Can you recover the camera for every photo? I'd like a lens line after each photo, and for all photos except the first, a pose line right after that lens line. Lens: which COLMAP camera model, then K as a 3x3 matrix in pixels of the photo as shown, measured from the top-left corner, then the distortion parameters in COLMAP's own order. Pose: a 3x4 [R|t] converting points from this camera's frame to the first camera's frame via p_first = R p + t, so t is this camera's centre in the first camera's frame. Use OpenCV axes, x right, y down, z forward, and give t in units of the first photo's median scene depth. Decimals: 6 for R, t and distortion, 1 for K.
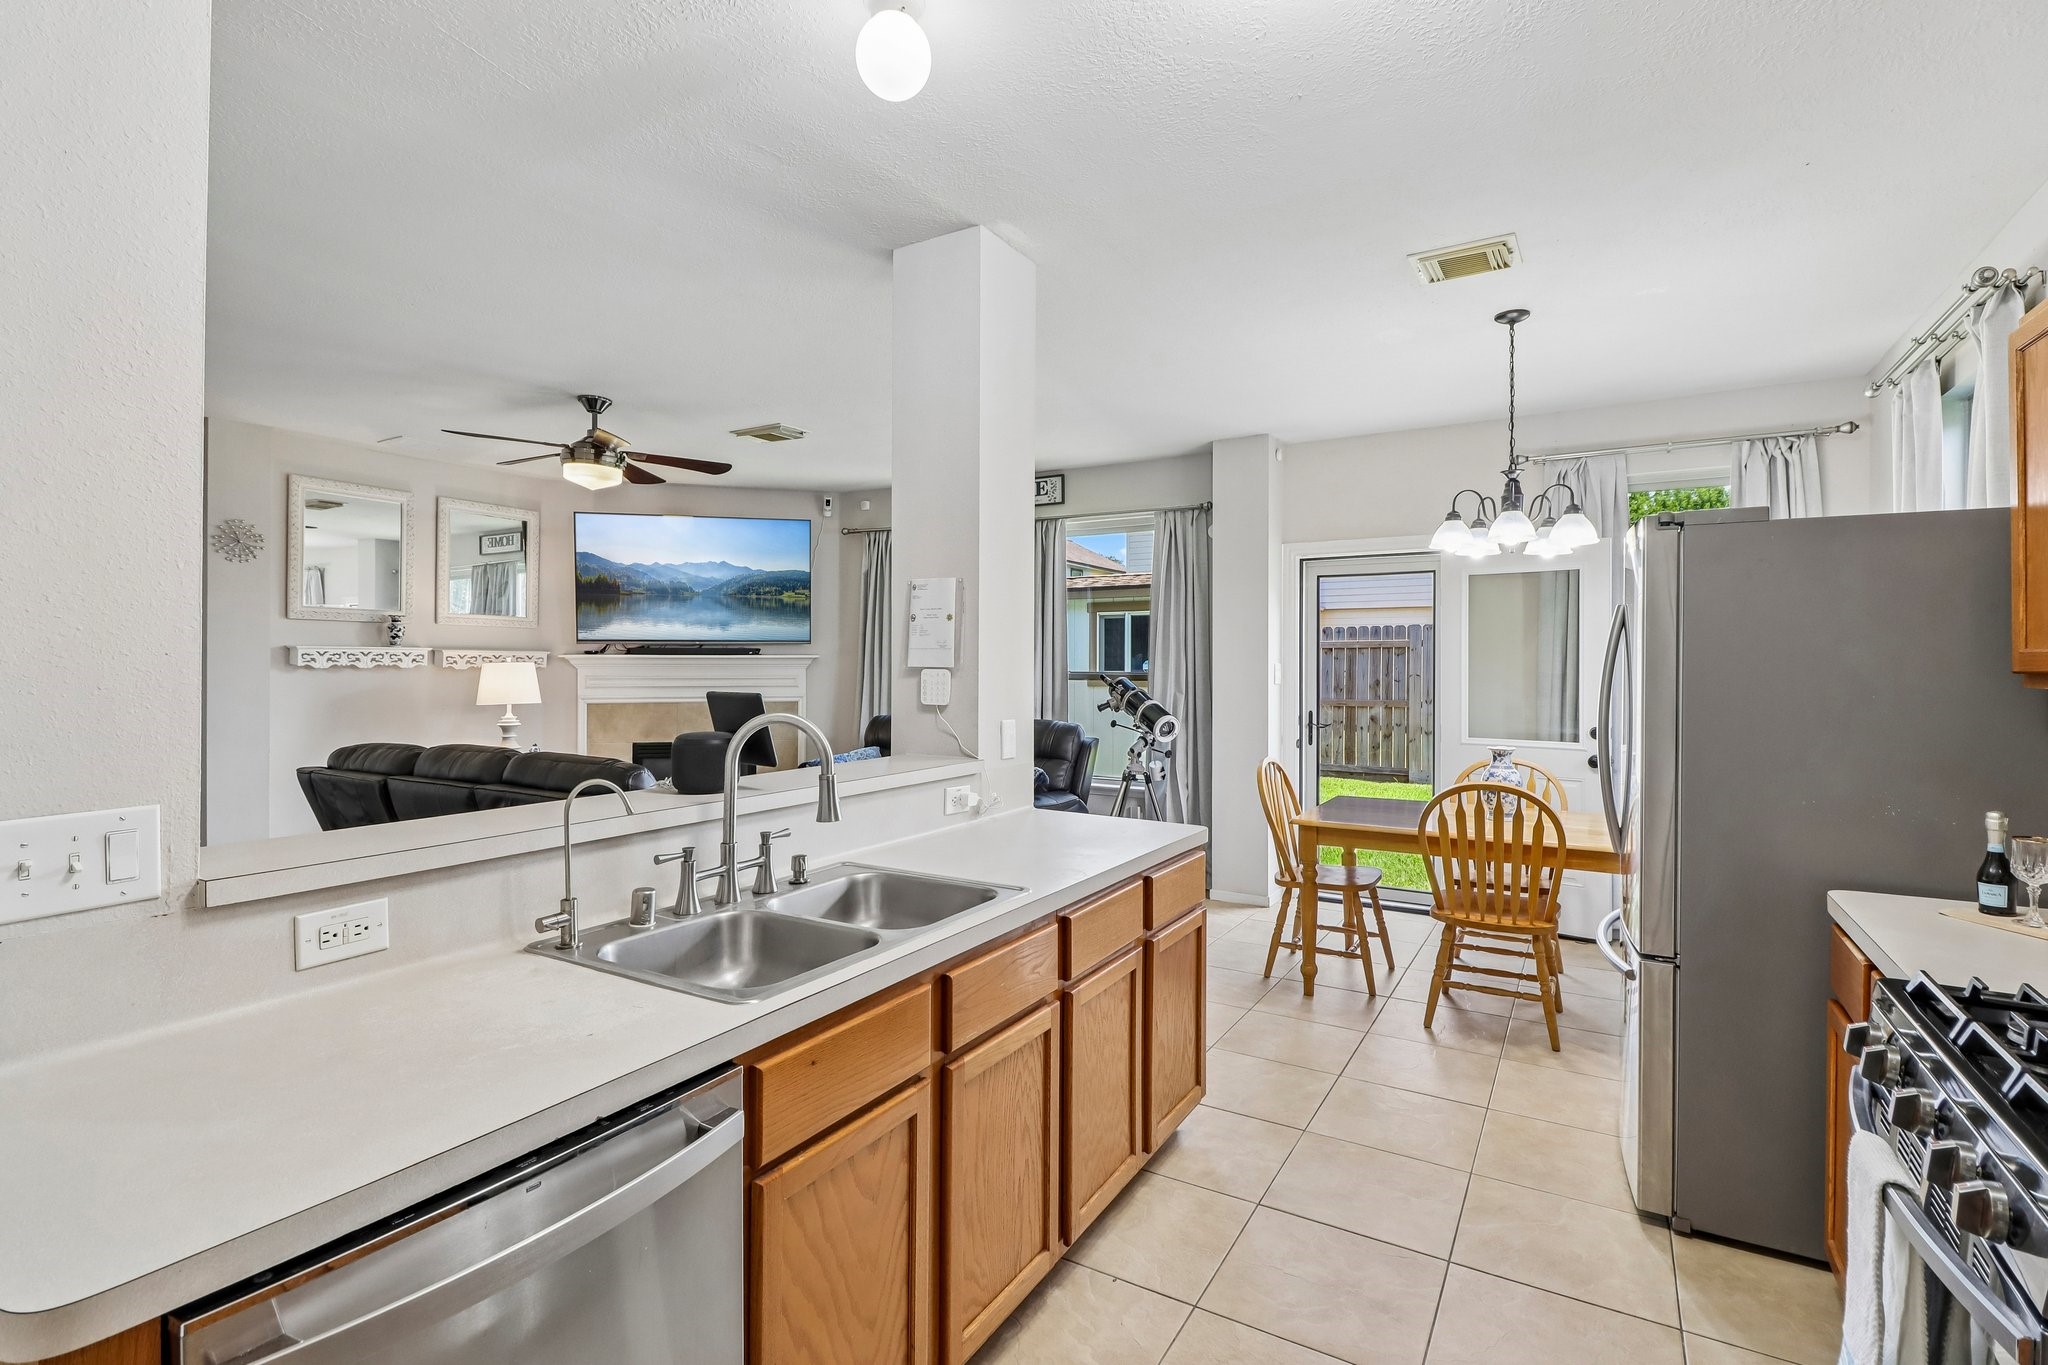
lens RADIAL K [[959.0, 0, 1033.9], [0, 959.0, 664.2], [0, 0, 1]] dist [0.001722, -0.000392]
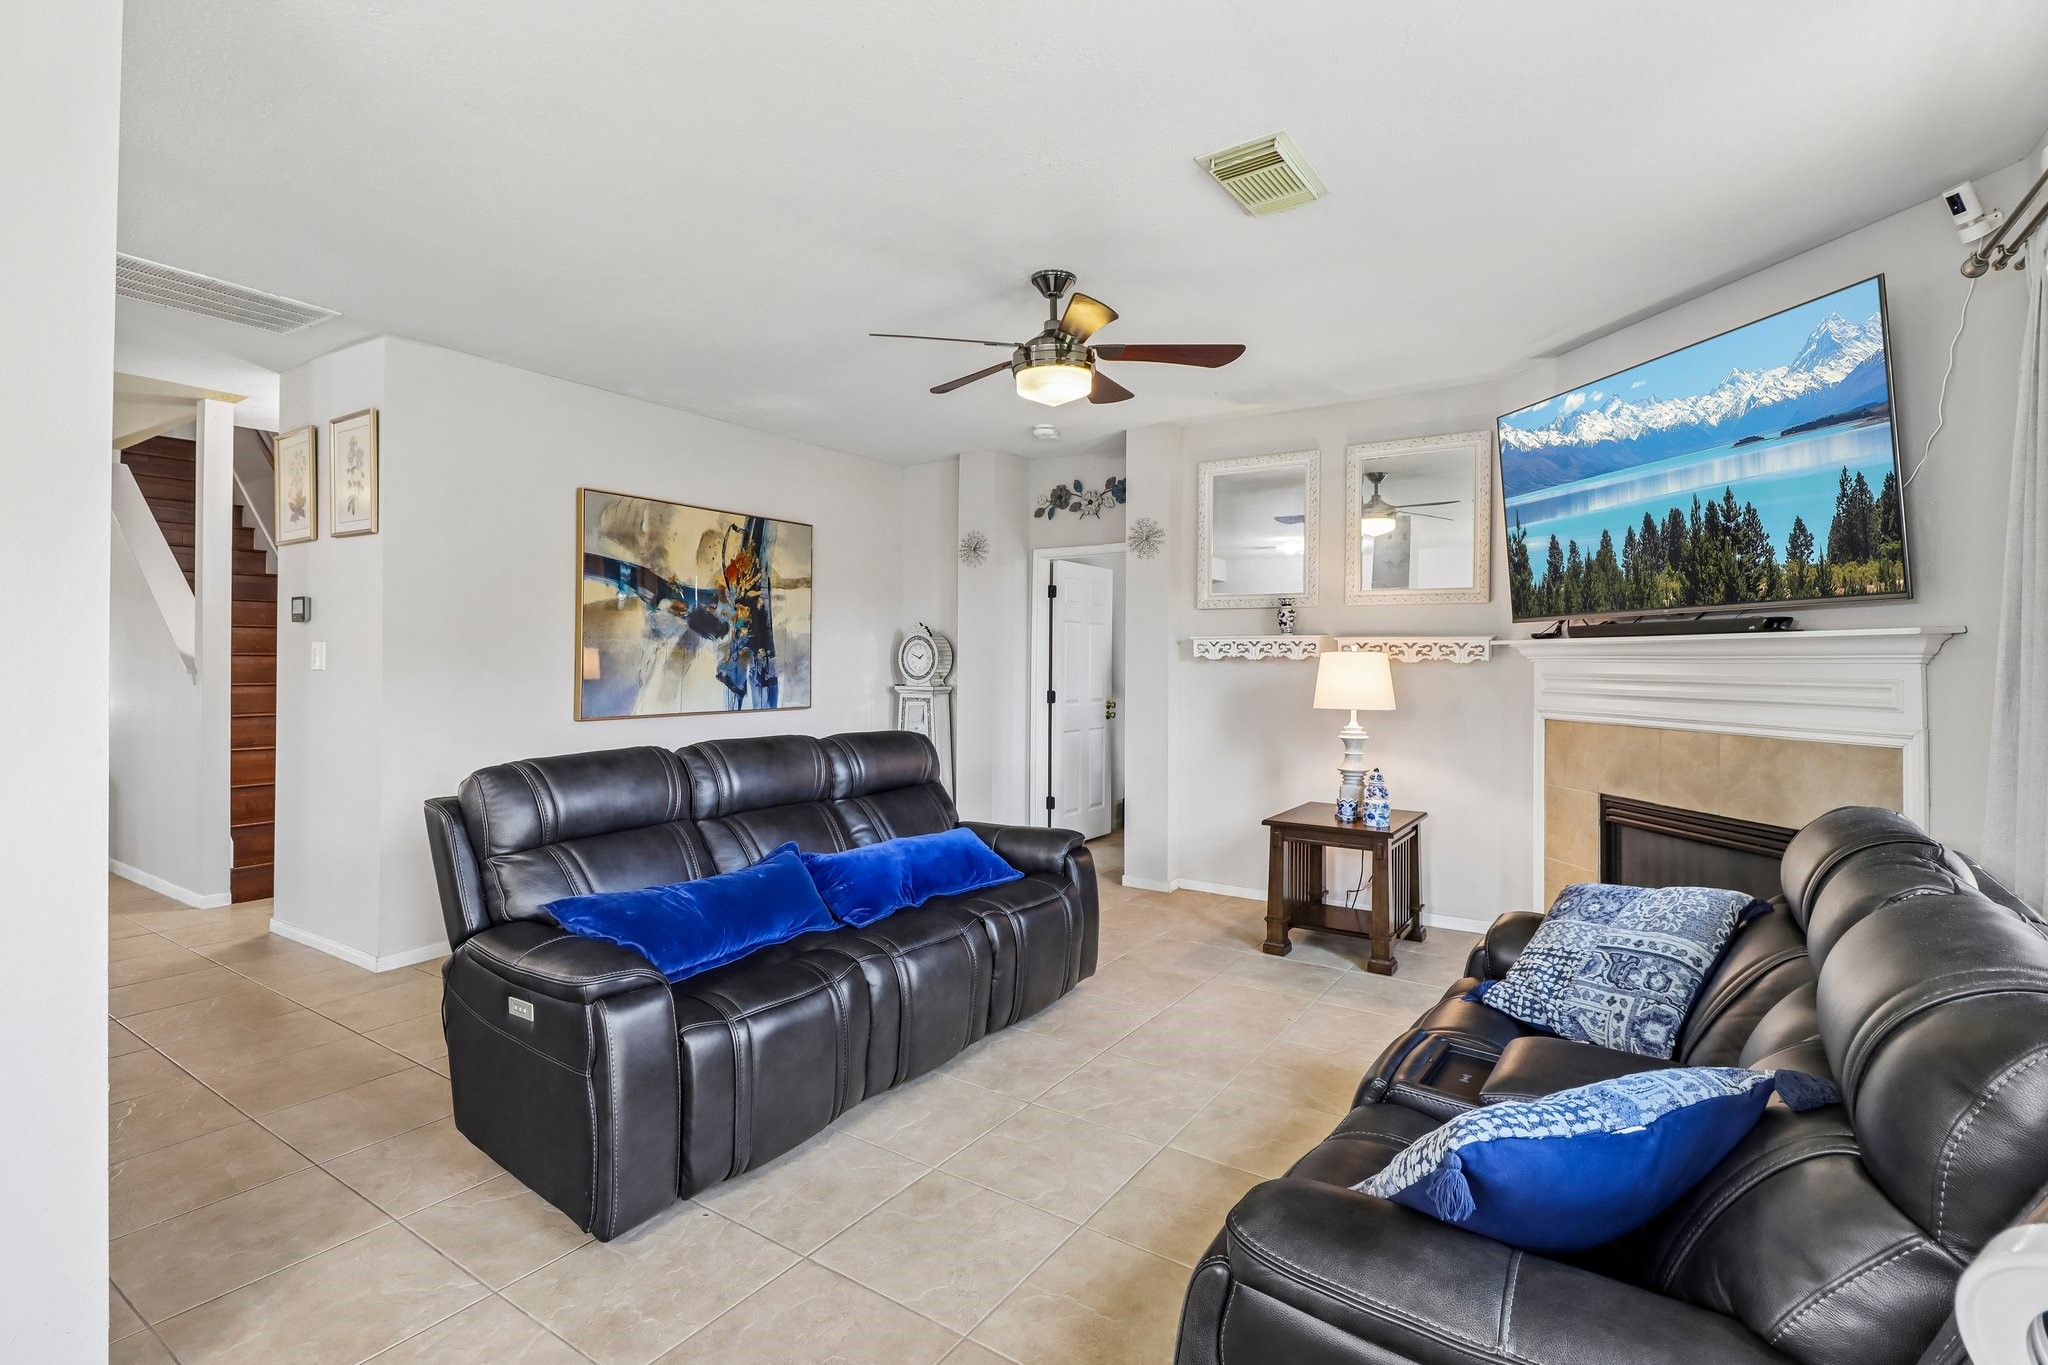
lens RADIAL K [[959.0, 0, 1033.9], [0, 959.0, 664.2], [0, 0, 1]] dist [0.001722, -0.000392]
pose [[-0.048362, 0.003110, -0.998825, 0.332970], [-0.004047, 0.999986, 0.003310, 0.010372], [0.998822, 0.004202, -0.048349, 1.394114]]
